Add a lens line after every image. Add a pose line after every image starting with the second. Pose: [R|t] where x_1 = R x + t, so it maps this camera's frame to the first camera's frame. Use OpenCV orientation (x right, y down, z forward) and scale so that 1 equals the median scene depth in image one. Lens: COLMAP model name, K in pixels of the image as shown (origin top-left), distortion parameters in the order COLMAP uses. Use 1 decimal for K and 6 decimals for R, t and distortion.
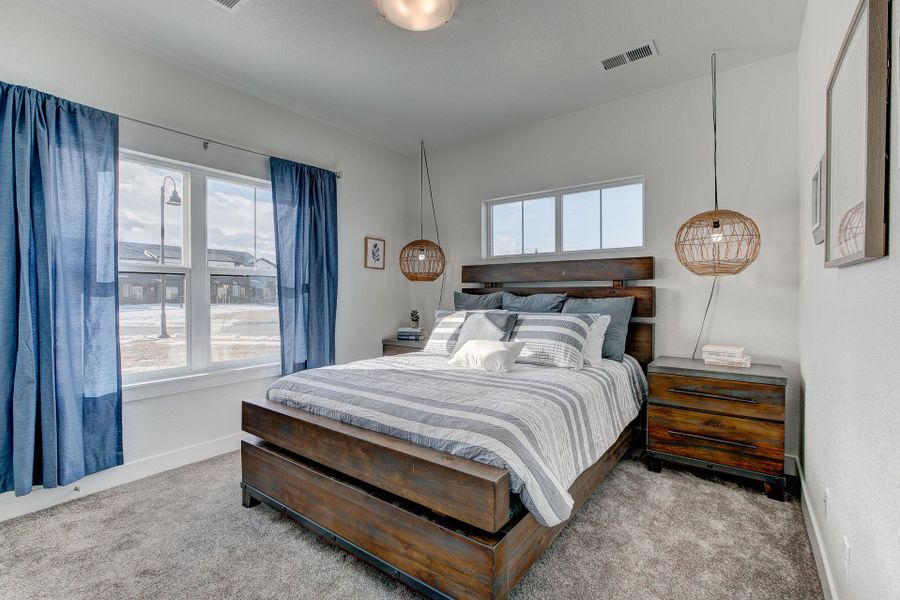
lens RADIAL K [[407.3, 0, 449.8], [0, 407.3, 297.4], [0, 0, 1]] dist [-0.036952, 0.018407]
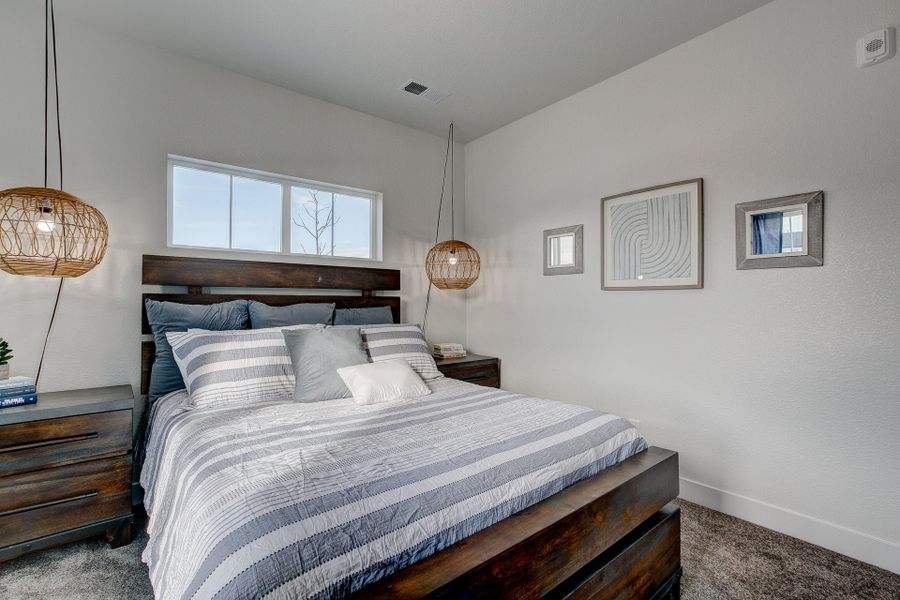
lens RADIAL K [[407.3, 0, 449.8], [0, 407.3, 297.4], [0, 0, 1]] dist [-0.036952, 0.018407]
pose [[0.226329, 0.005289, 0.974037, -0.490900], [-0.001413, 0.999986, -0.005102, -0.016831], [-0.974050, -0.000221, 0.226333, 0.515235]]
